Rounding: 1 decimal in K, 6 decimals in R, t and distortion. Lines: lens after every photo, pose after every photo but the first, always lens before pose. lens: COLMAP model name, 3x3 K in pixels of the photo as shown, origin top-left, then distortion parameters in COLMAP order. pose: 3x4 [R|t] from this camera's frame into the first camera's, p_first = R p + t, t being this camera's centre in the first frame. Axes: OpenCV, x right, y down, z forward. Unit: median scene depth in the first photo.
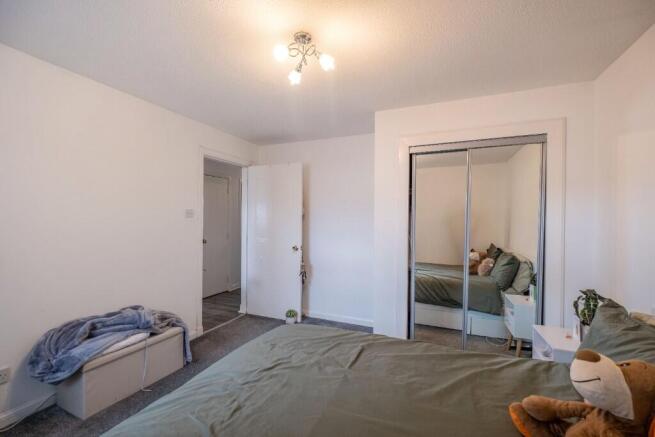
lens RADIAL K [[300.0, 0, 317.1], [0, 300.0, 221.3], [0, 0, 1]] dist [-0.062121, 0.052056]
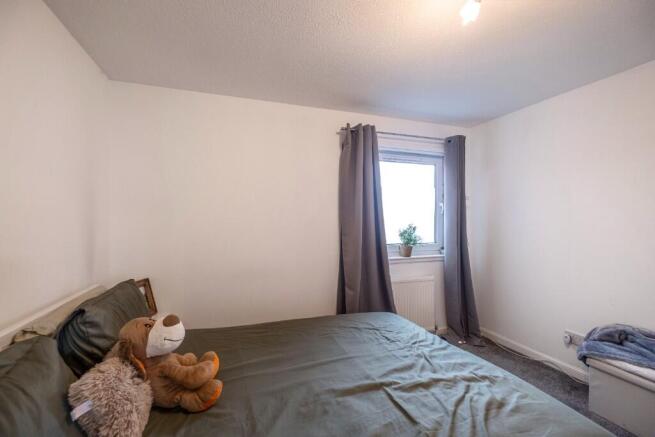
lens RADIAL K [[288.1, 0, 327.5], [0, 288.1, 218.5], [0, 0, 1]] dist [-0.000036, -0.000046]
pose [[-0.733971, -0.009178, -0.679119, 0.578827], [-0.006621, 0.999958, -0.006358, -0.000836], [0.679149, -0.000171, -0.734000, 1.075356]]
